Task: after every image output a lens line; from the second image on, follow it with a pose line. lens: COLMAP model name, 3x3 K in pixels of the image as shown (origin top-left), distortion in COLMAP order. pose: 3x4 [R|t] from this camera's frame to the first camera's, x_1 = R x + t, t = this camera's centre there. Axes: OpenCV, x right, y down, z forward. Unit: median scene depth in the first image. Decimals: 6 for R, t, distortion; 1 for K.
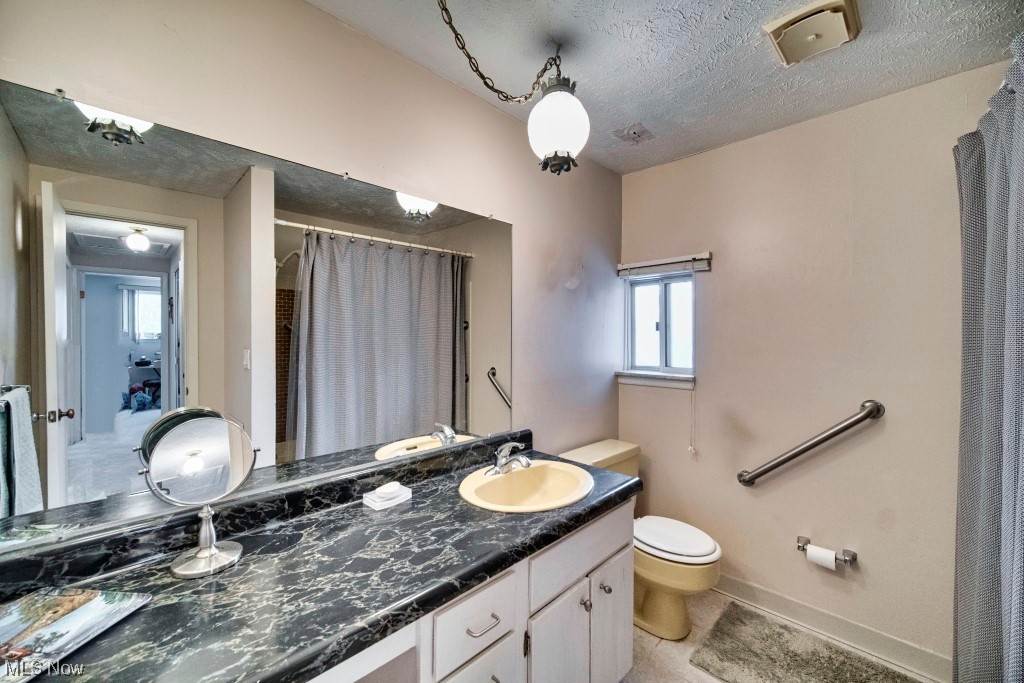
lens RADIAL K [[405.7, 0, 510.9], [0, 405.7, 339.8], [0, 0, 1]] dist [-0.005872, 0.001470]
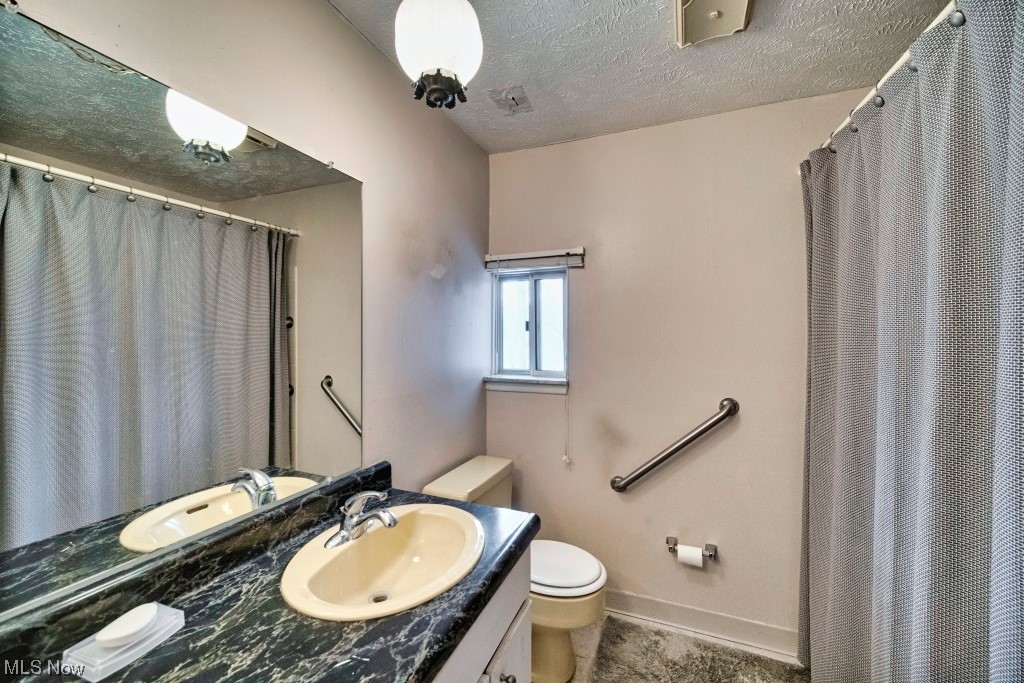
lens RADIAL K [[405.7, 0, 510.3], [0, 405.7, 341.7], [0, 0, 1]] dist [-0.005872, 0.001470]
pose [[0.924934, -0.003334, 0.380114, -0.027627], [0.001655, 0.999987, 0.004744, -0.003185], [-0.380125, -0.003759, 0.924928, 0.222098]]
